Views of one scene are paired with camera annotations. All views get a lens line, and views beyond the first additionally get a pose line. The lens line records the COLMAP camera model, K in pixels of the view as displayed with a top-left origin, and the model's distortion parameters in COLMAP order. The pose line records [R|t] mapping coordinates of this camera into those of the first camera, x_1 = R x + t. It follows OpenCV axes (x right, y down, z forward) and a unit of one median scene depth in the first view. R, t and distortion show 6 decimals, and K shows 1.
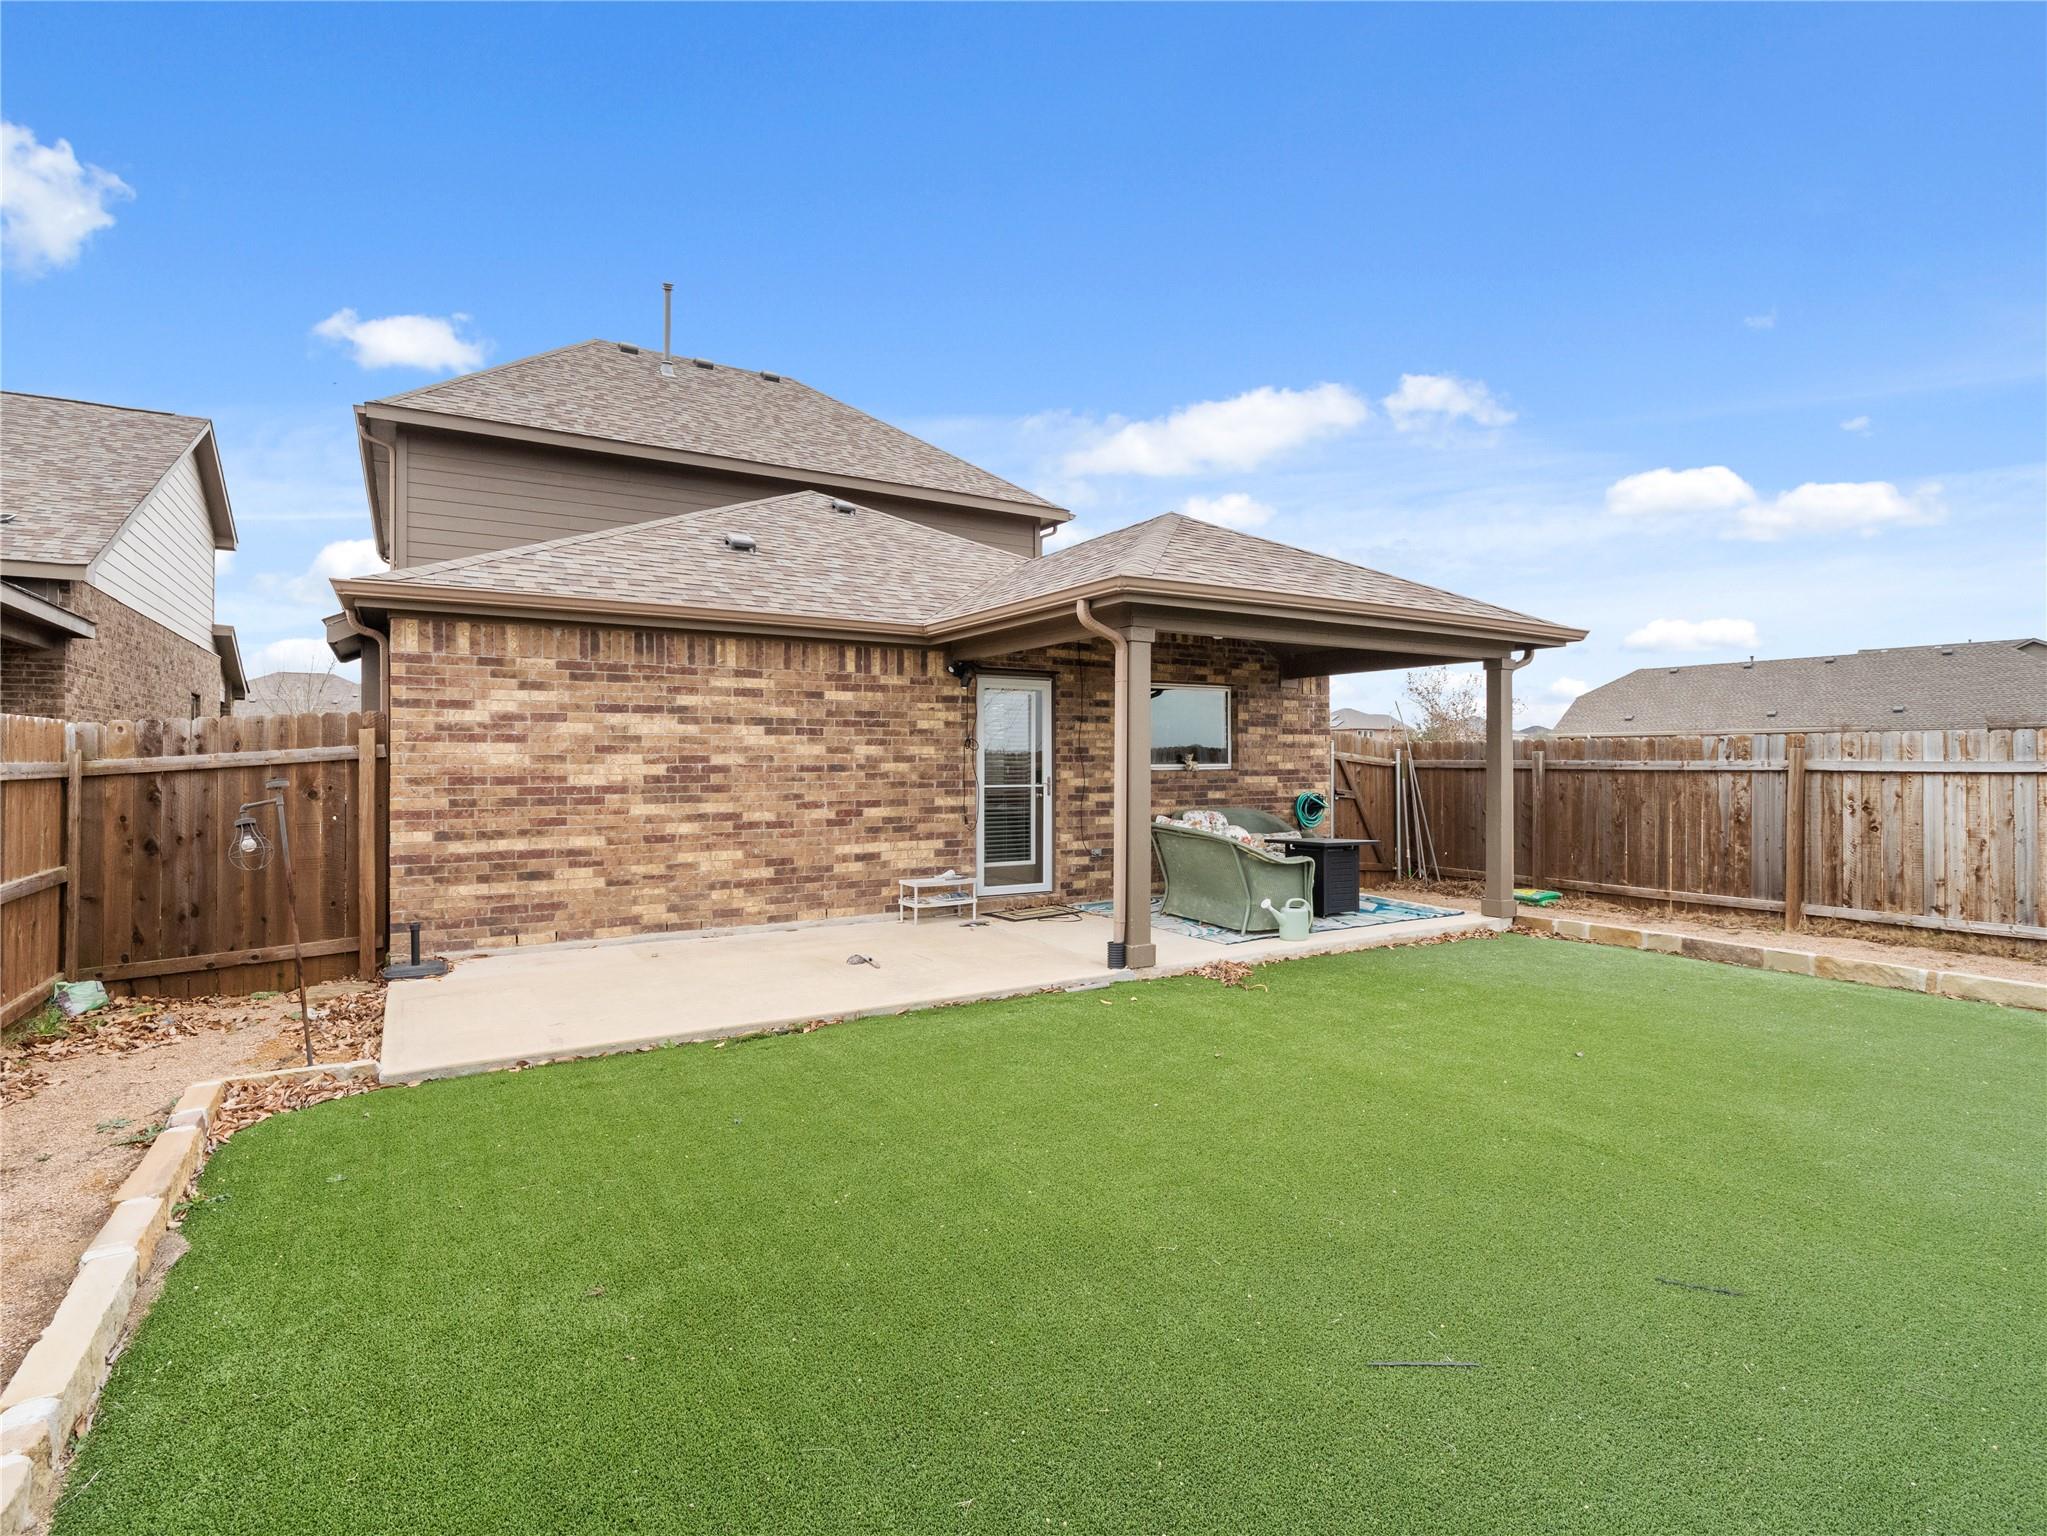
lens RADIAL K [[1011.4, 0, 1026.8], [0, 1011.4, 762.9], [0, 0, 1]] dist [-0.001146, -0.000024]
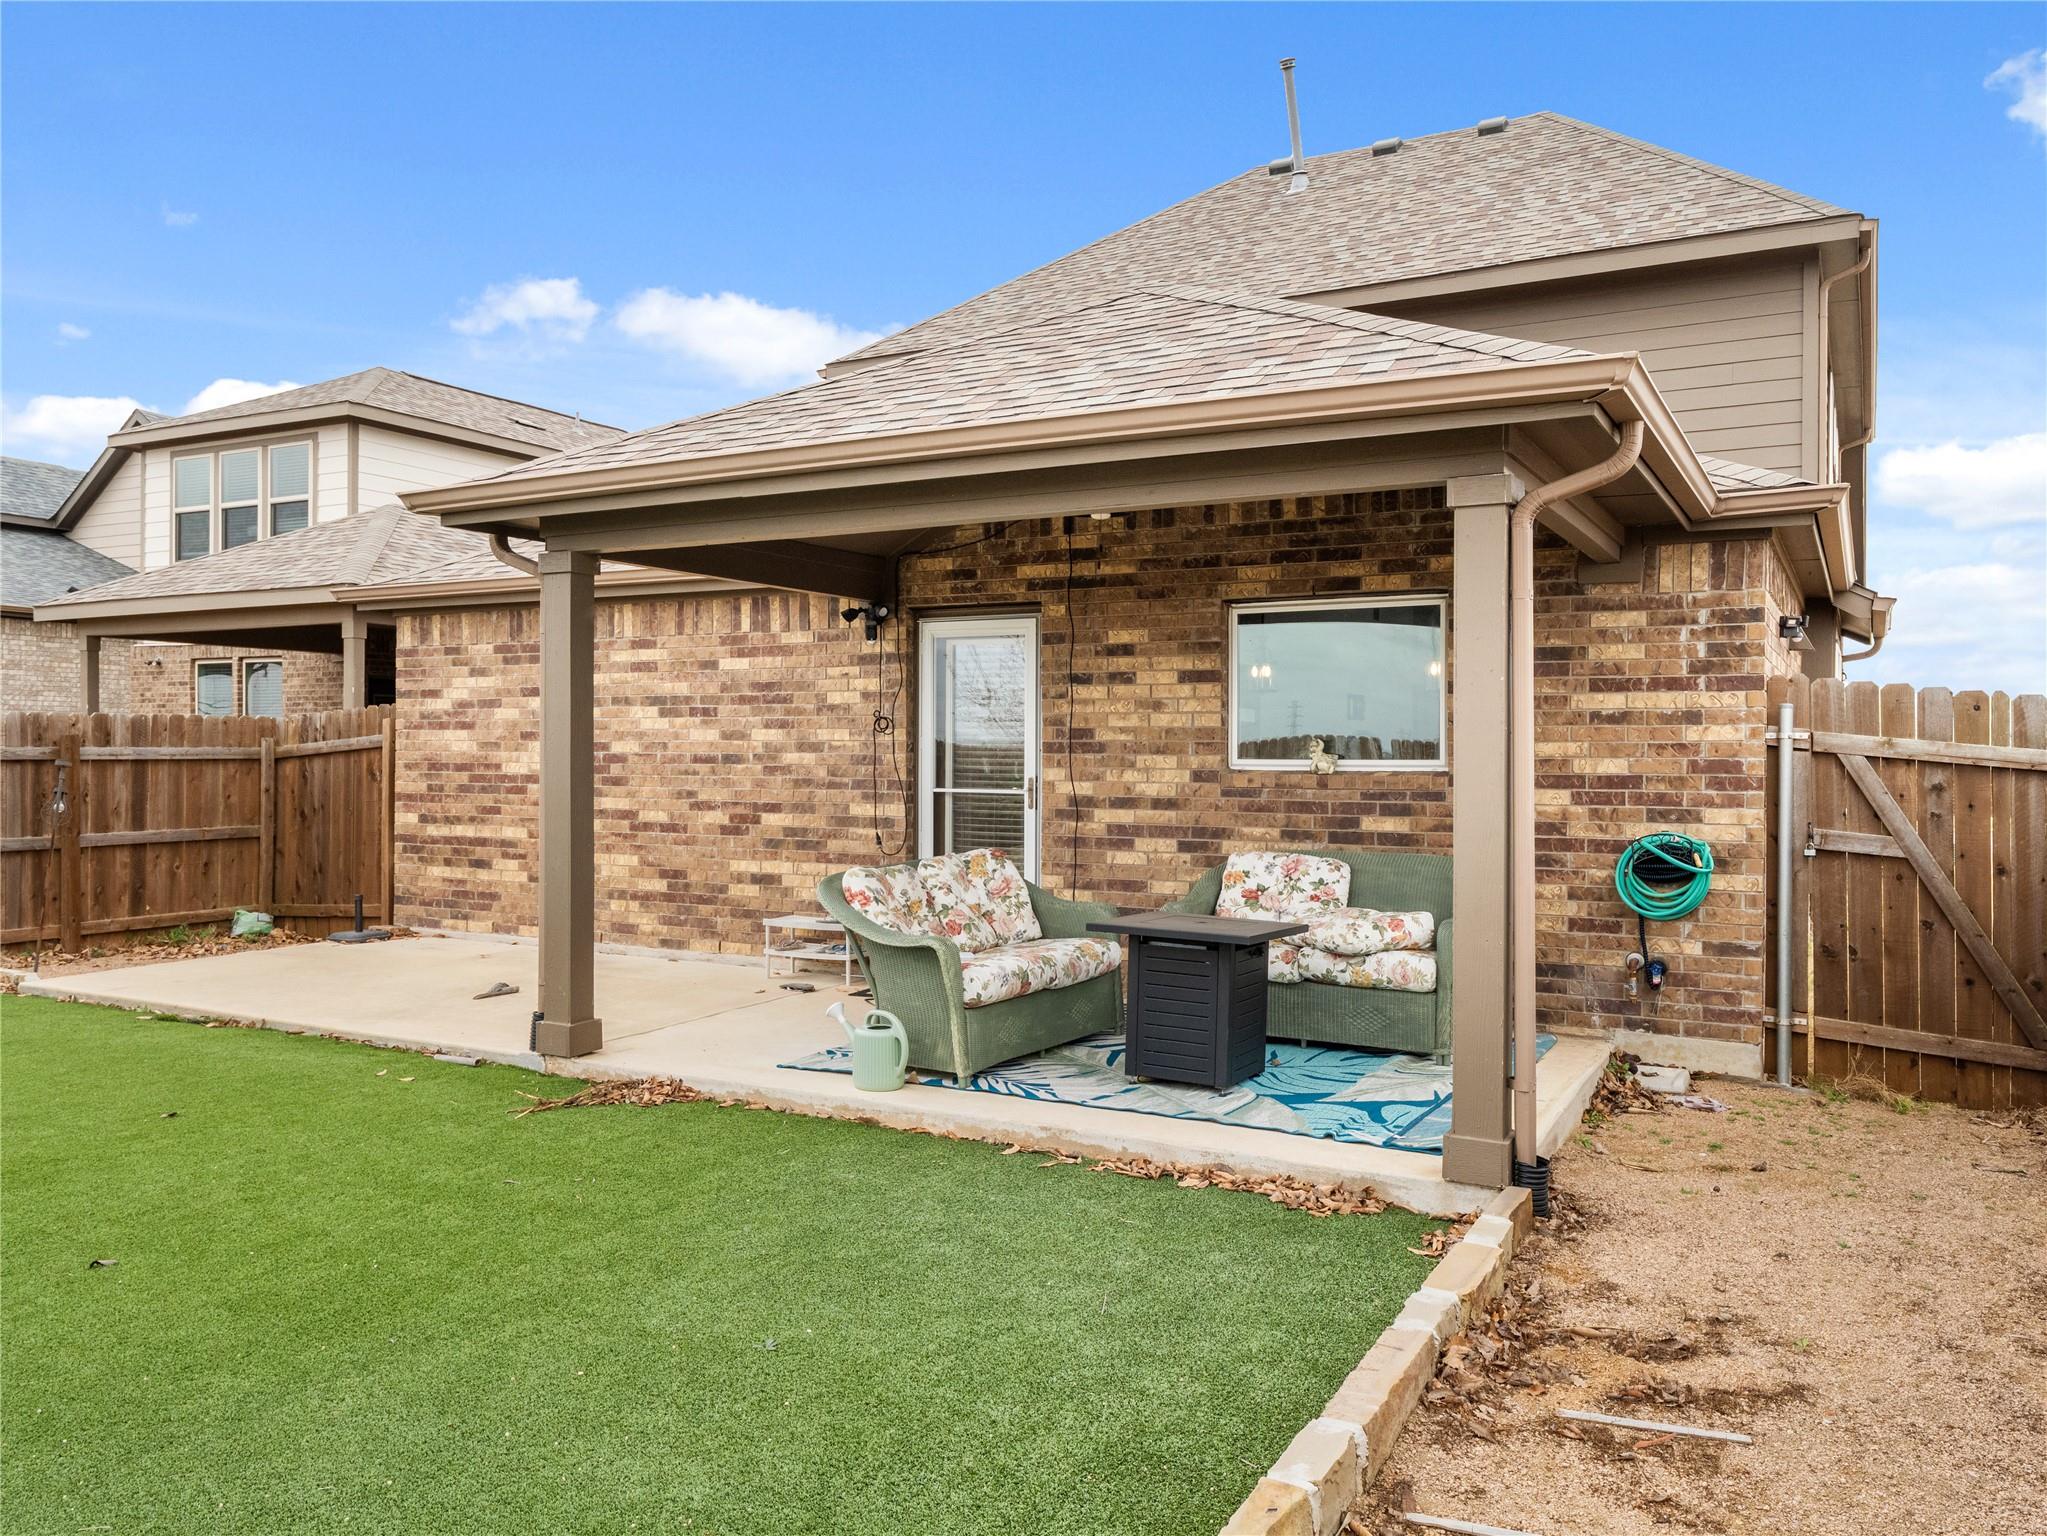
lens RADIAL K [[1523.0, 0, 1024.2], [0, 1523.0, 761.7], [0, 0, 1]] dist [-0.000318, 0.000148]
pose [[0.488728, 0.013728, -0.872328, 0.931610], [-0.003644, 0.999900, 0.013694, -0.009398], [0.872428, -0.003514, 0.488729, 0.635914]]
